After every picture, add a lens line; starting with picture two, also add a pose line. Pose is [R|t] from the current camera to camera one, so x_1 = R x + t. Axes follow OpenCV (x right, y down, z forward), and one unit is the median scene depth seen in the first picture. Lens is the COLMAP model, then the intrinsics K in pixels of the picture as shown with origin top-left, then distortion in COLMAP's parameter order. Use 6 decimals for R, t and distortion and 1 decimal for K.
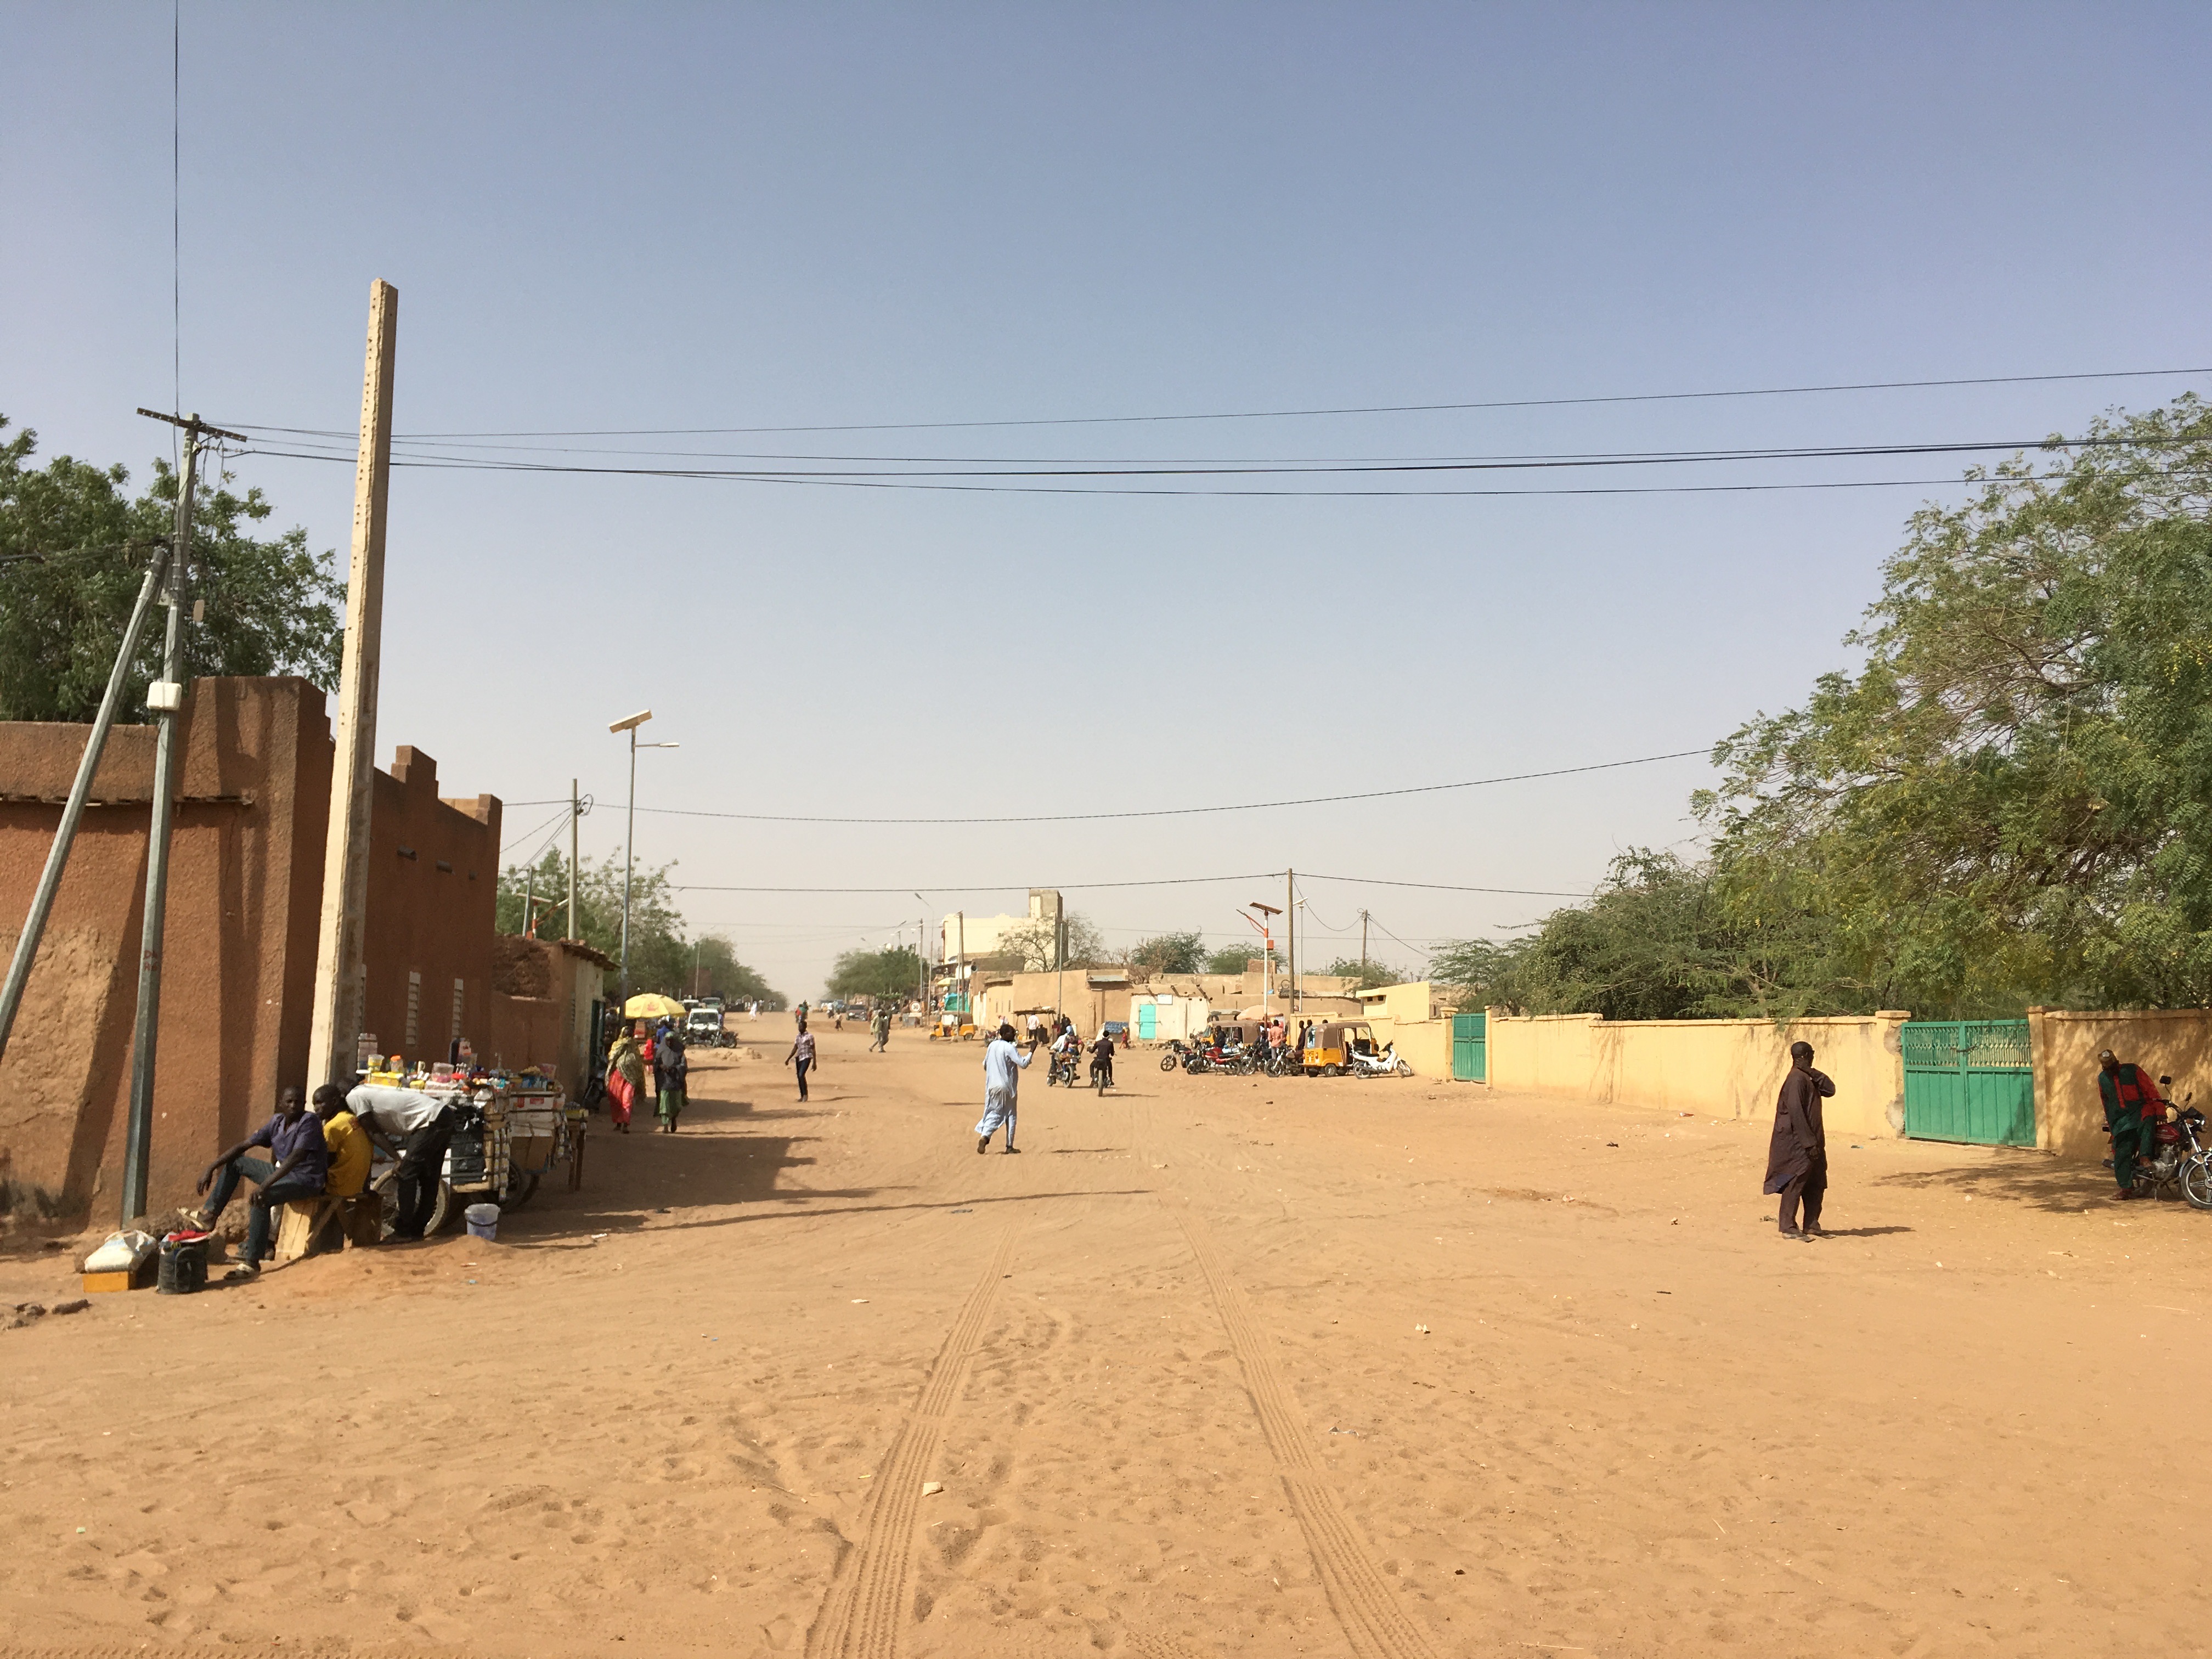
lens RADIAL K [[1859.2, 0, 1112.3], [0, 1859.2, 863.0], [0, 0, 1]] dist [0.065634, -0.087039]
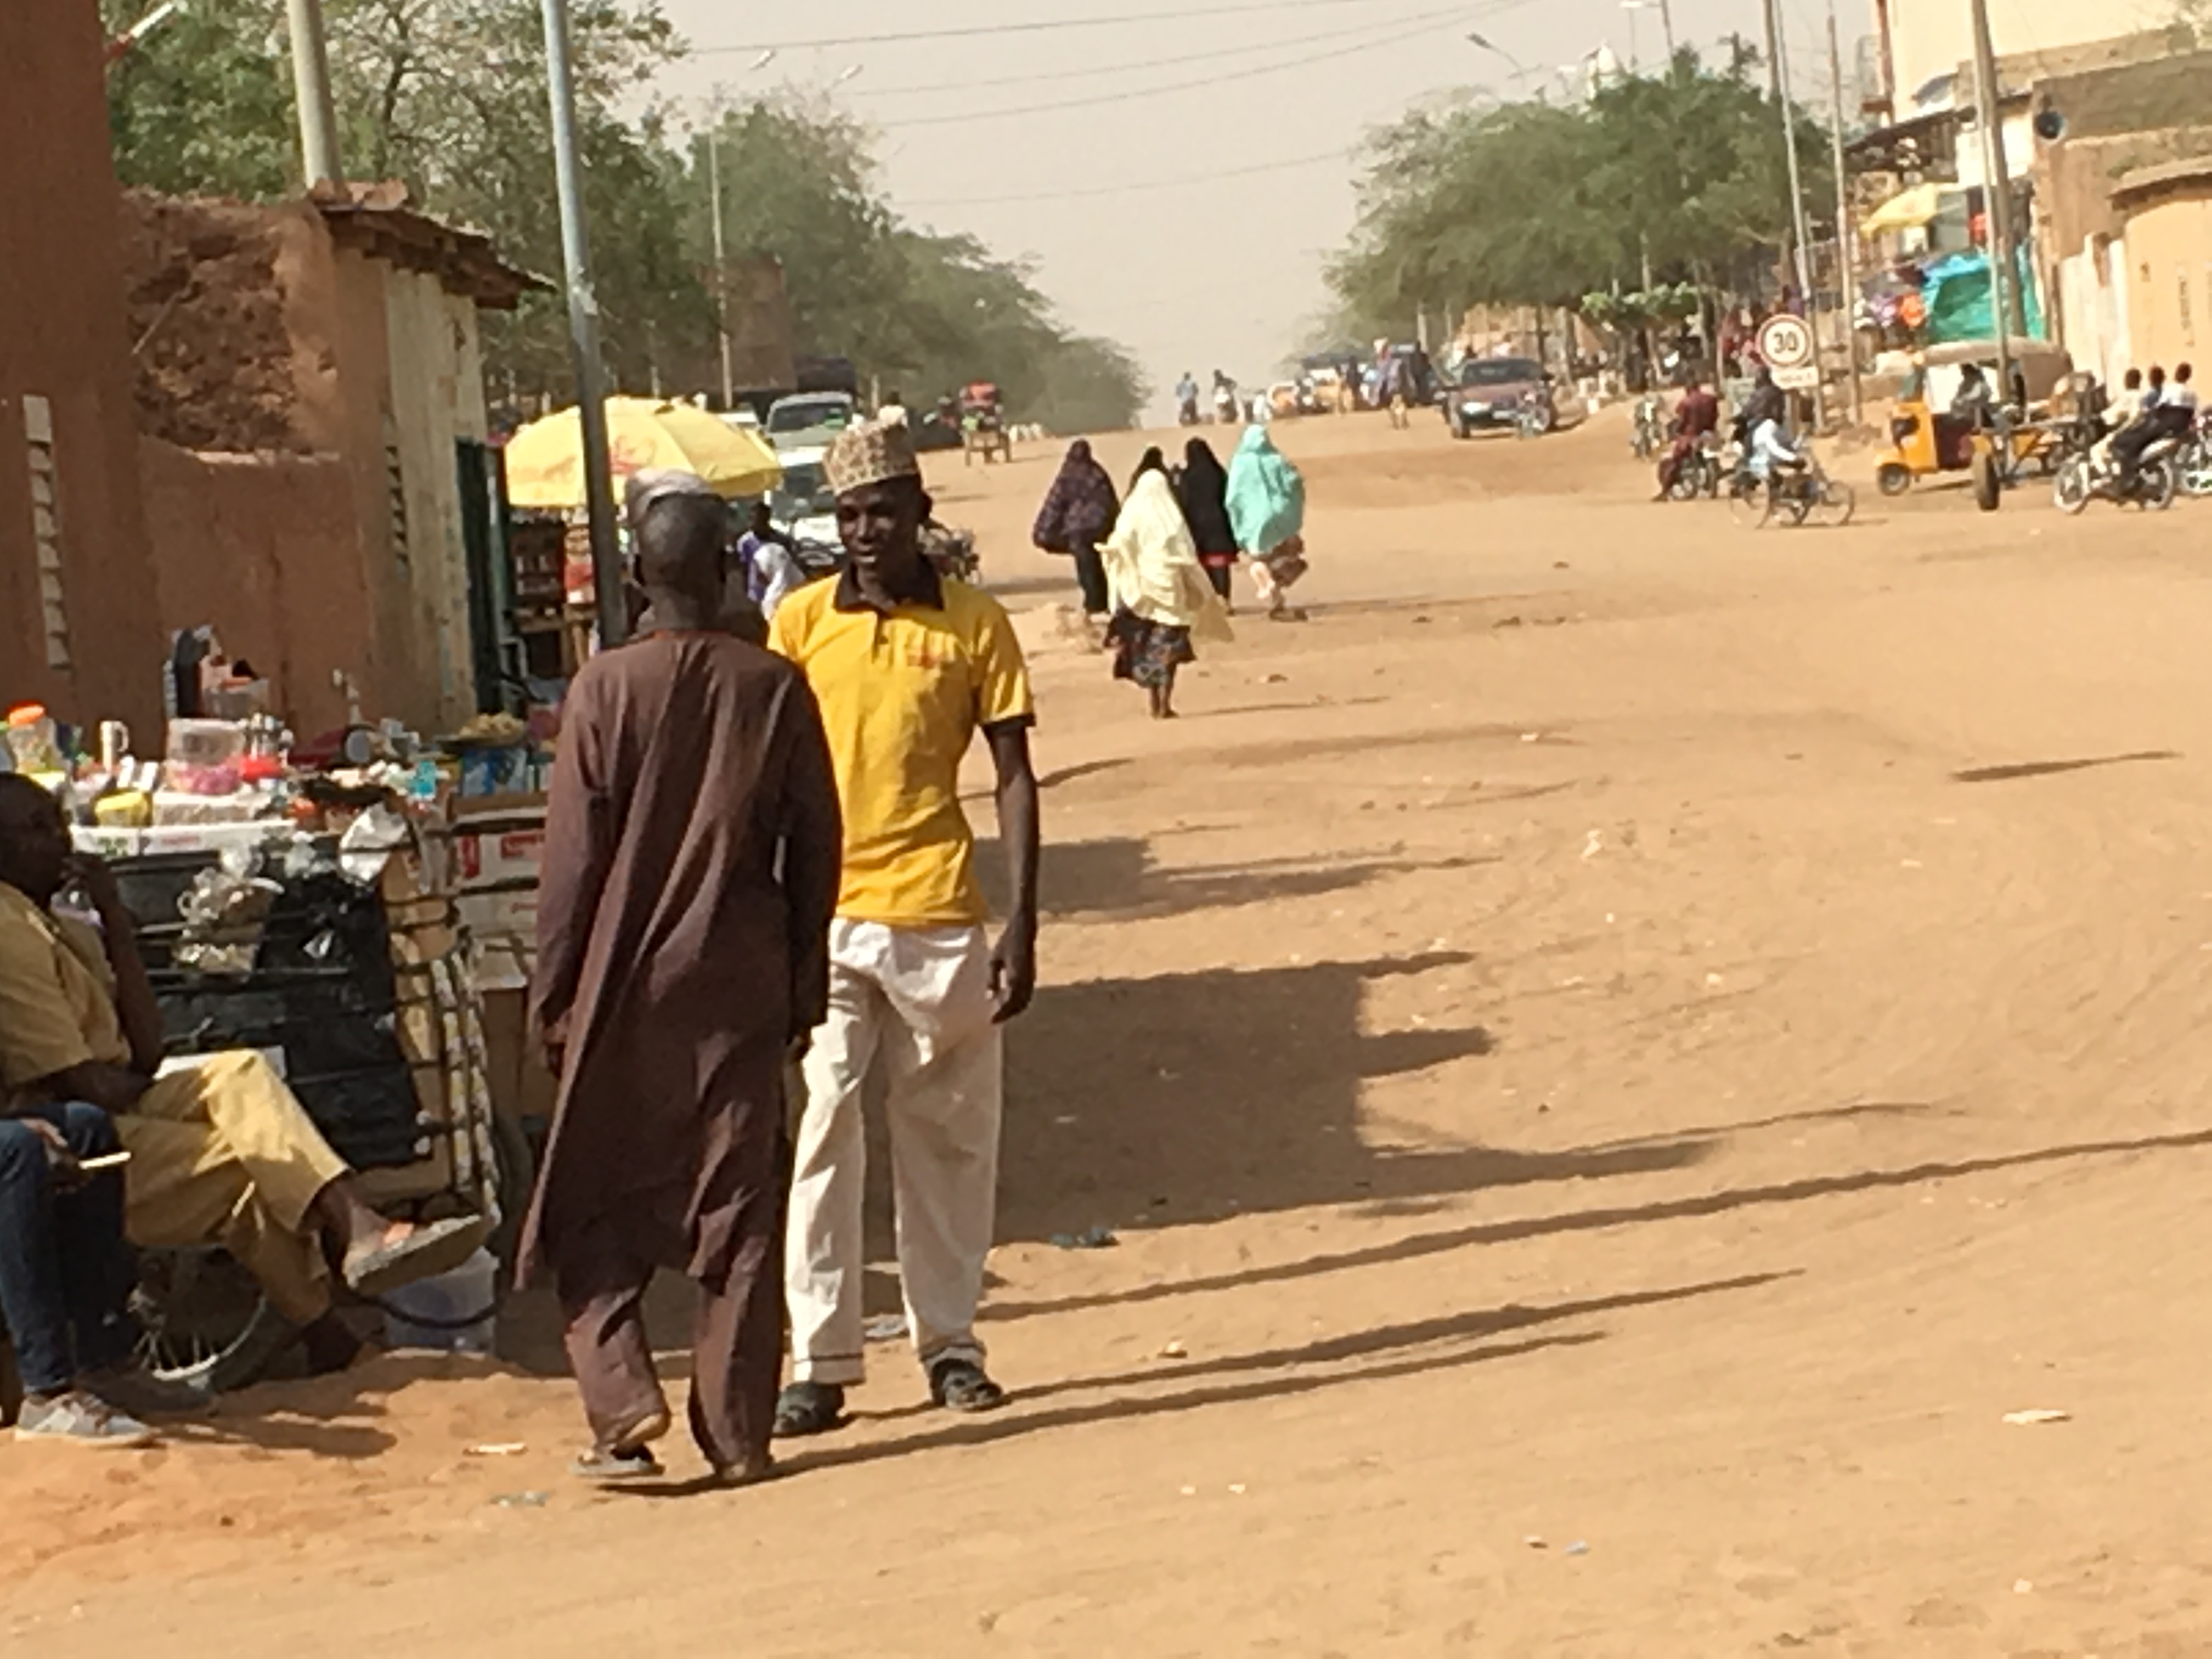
lens RADIAL K [[10070.6, 0, 1106.0], [0, 10070.6, 829.5], [0, 0, 1]] dist [0.003634, 1.895618]
pose [[0.983164, -0.092587, -0.157531, -0.012248], [0.111757, 0.986762, 0.117523, -0.013153], [0.144564, -0.133150, 0.980496, -0.168833]]
